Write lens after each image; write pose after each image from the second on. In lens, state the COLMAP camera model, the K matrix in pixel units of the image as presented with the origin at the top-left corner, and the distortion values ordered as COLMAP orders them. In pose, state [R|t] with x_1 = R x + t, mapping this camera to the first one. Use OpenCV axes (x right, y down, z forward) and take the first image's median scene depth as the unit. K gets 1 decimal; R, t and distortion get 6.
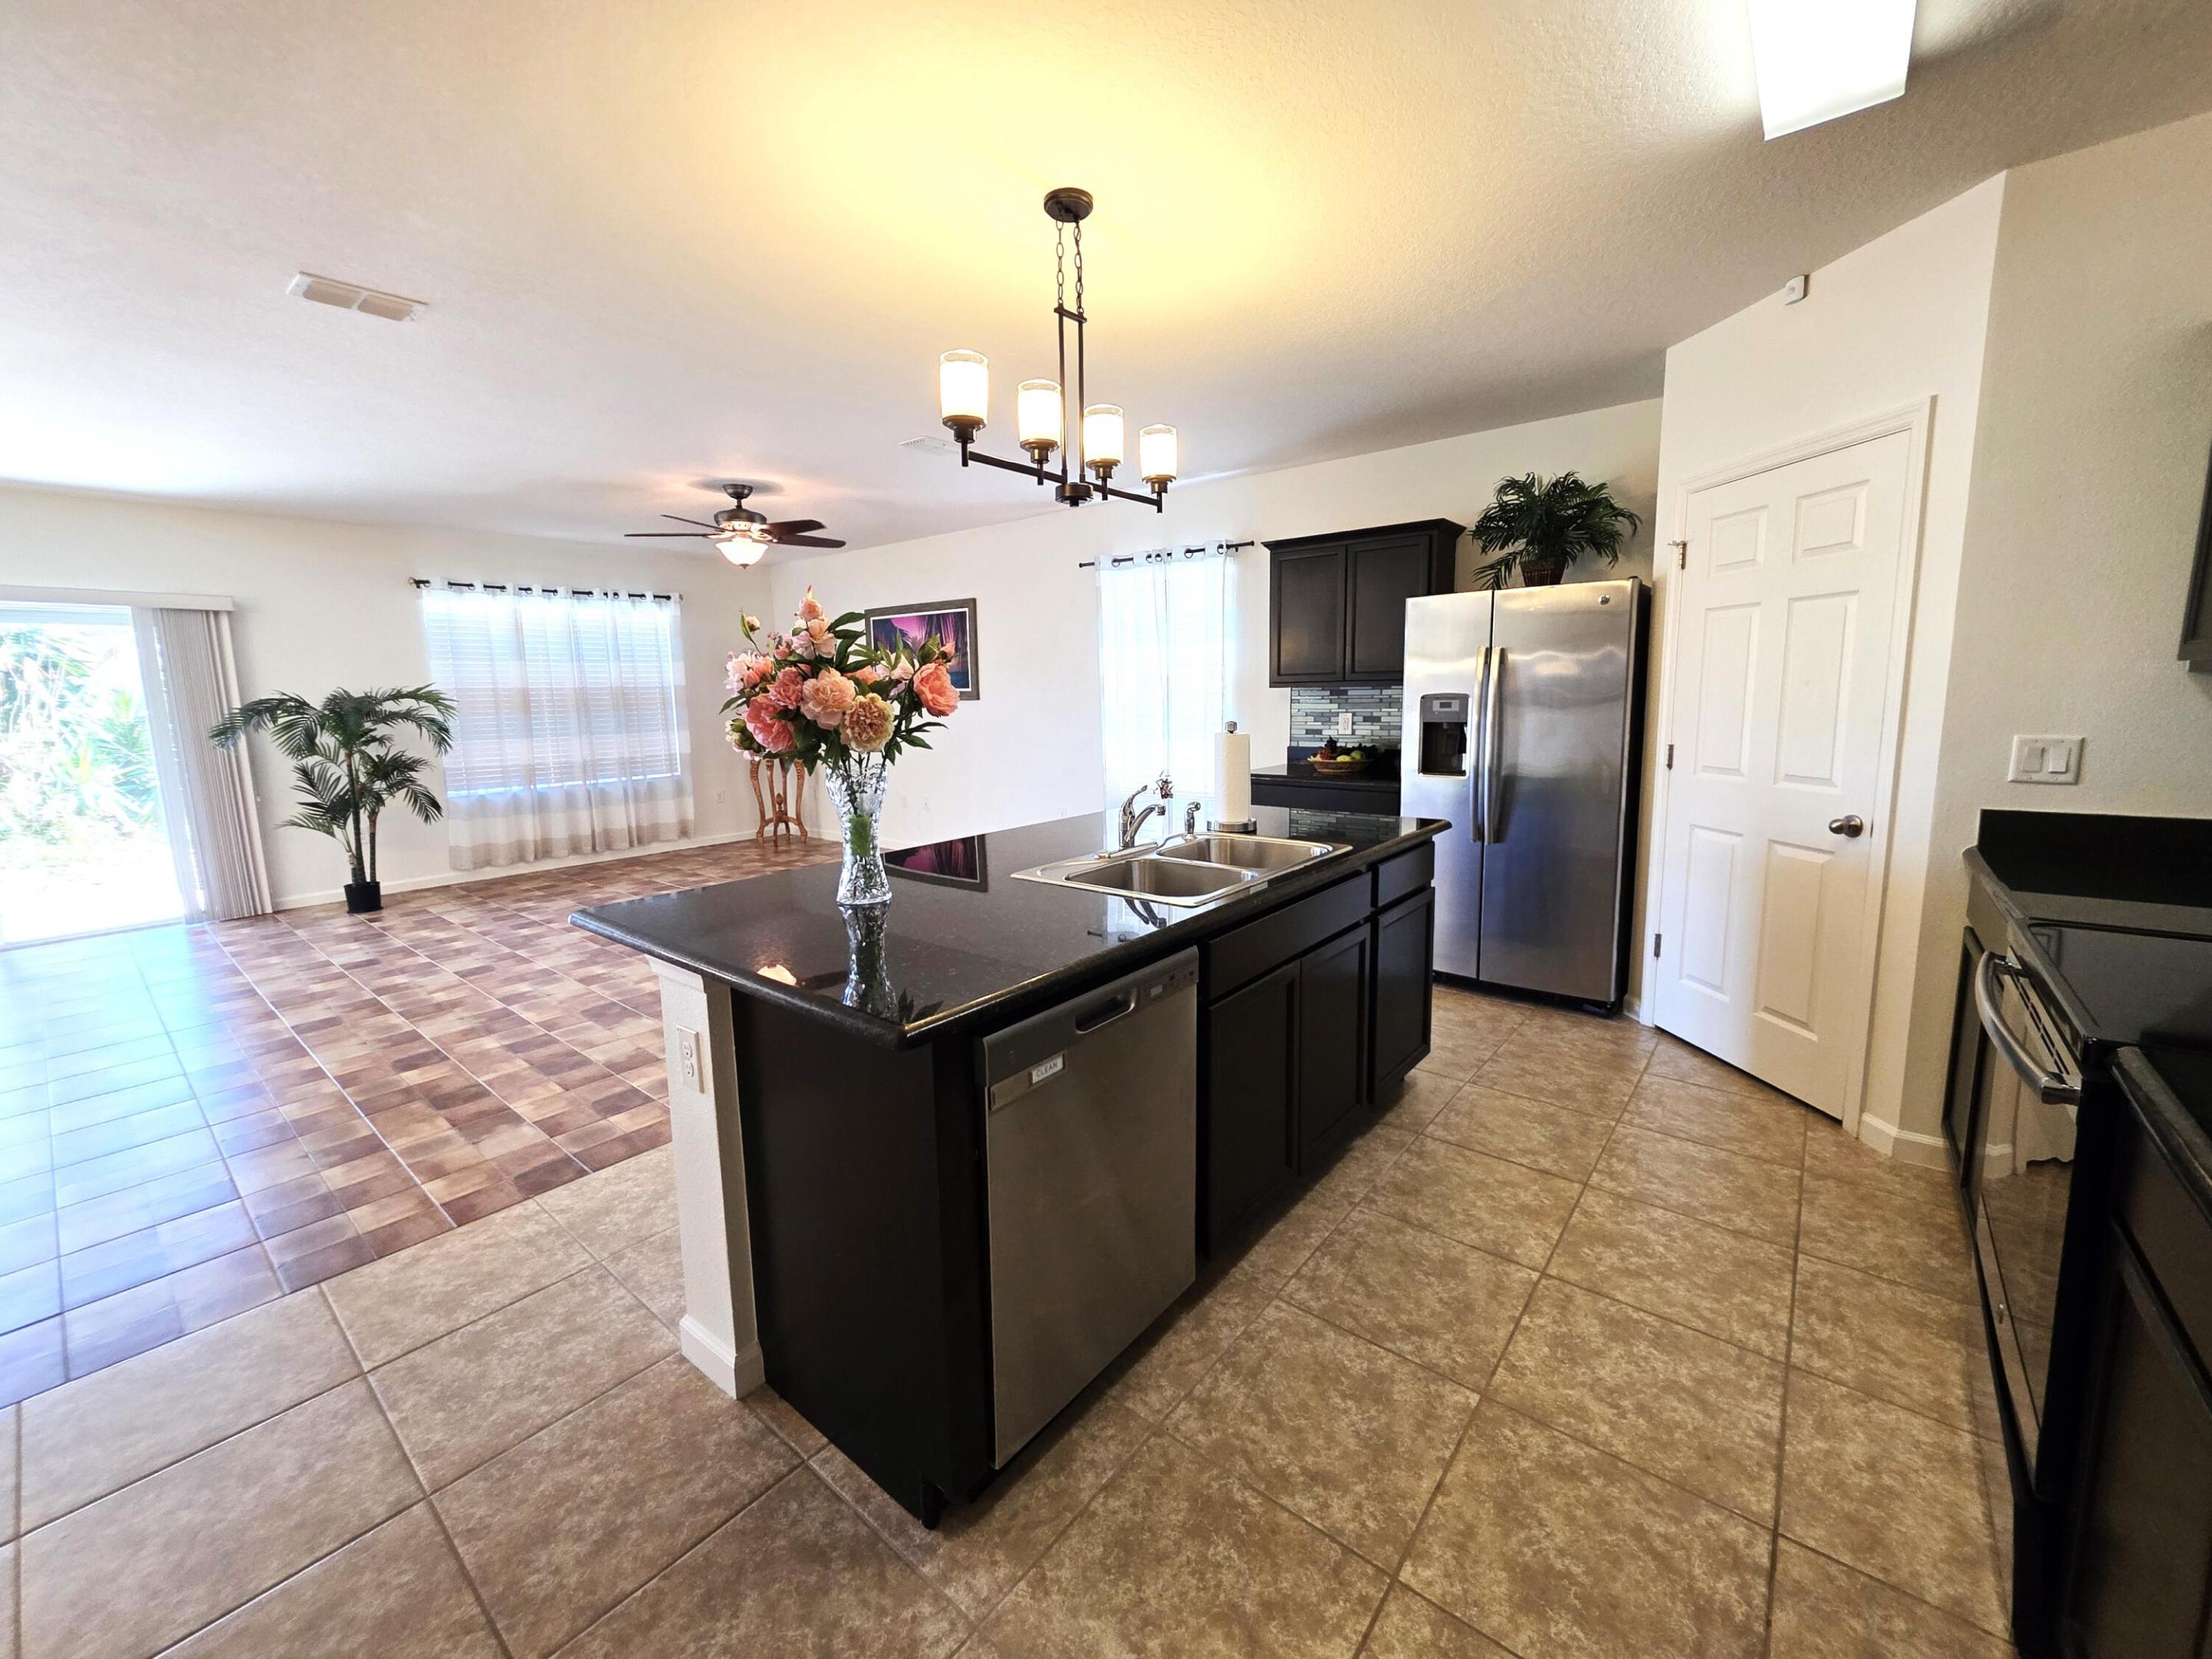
lens RADIAL K [[884.8, 0, 1104.6], [0, 884.8, 808.3], [0, 0, 1]] dist [-0.001092, 0.000587]
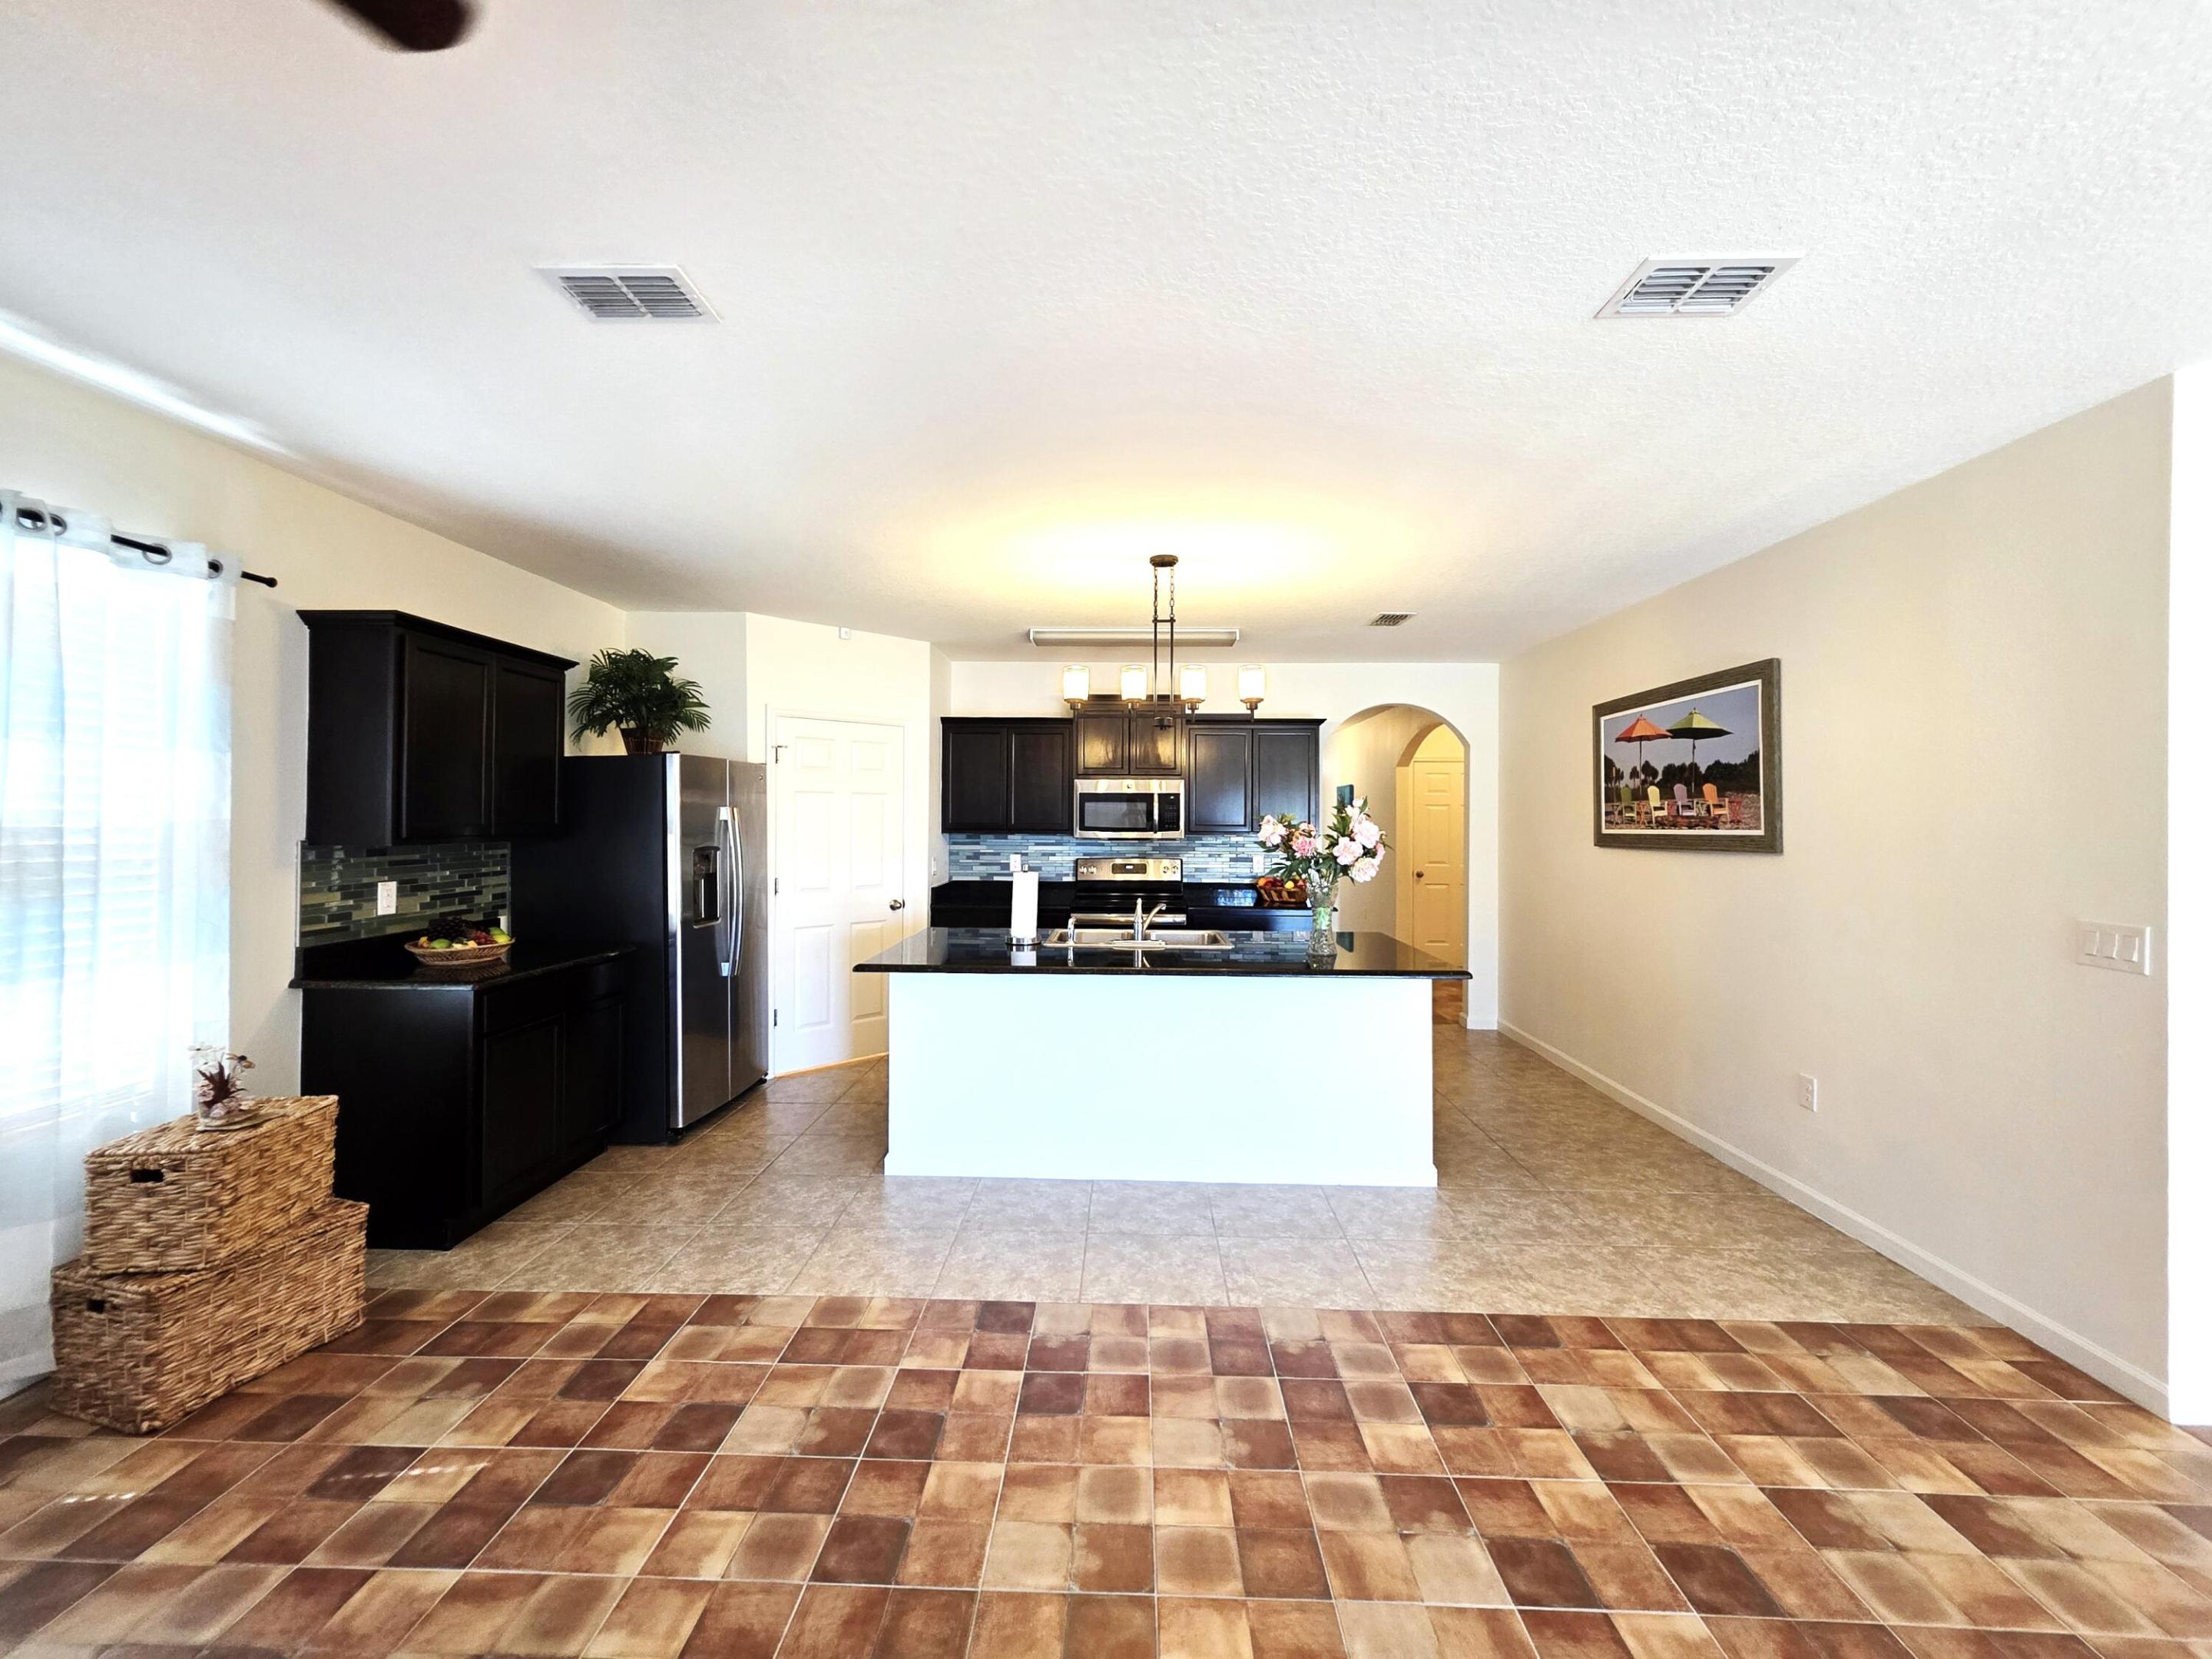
lens RADIAL K [[884.8, 0, 1104.0], [0, 884.8, 807.9], [0, 0, 1]] dist [-0.001092, 0.000587]
pose [[-0.607822, 0.026941, 0.793616, -0.952321], [0.112680, 0.992237, 0.052617, -0.223916], [-0.786038, 0.121407, -0.606140, 1.582908]]
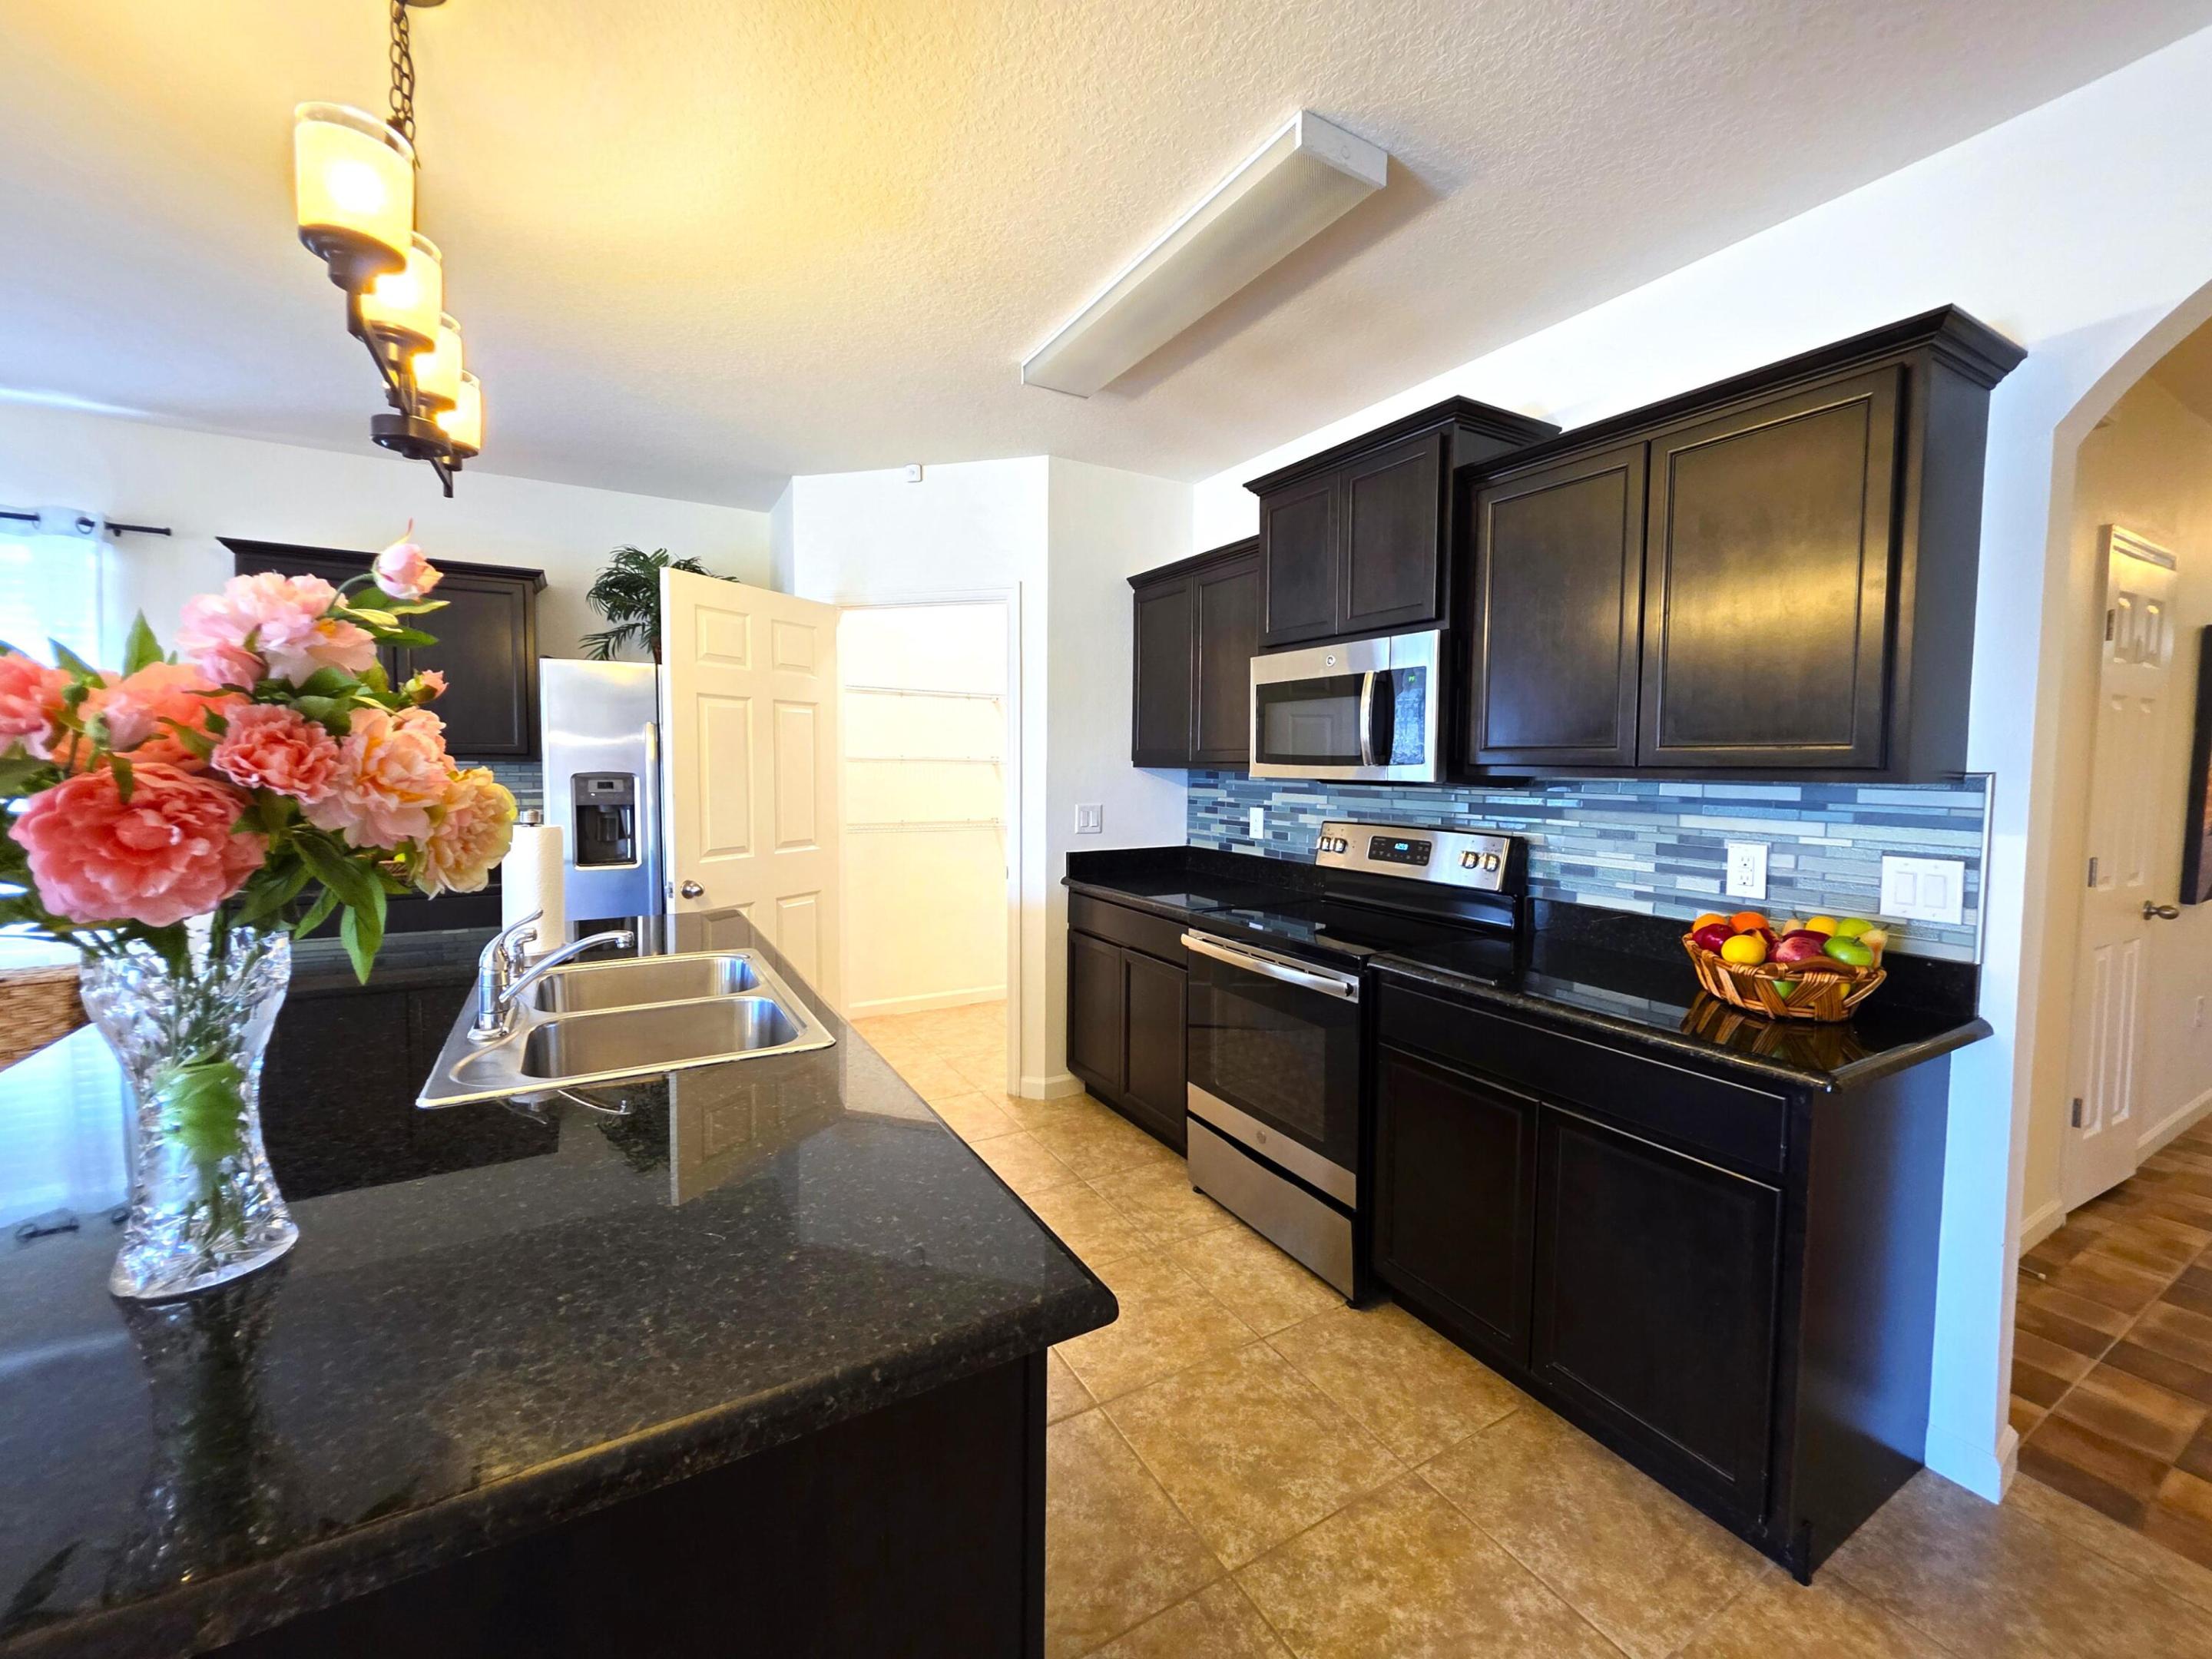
lens RADIAL K [[884.8, 0, 1102.8], [0, 884.8, 807.6], [0, 0, 1]] dist [-0.001092, 0.000587]
pose [[0.347616, -0.025945, 0.937278, -0.332943], [0.107817, 0.994093, -0.012469, -0.038687], [-0.931418, 0.105389, 0.348360, 0.297487]]
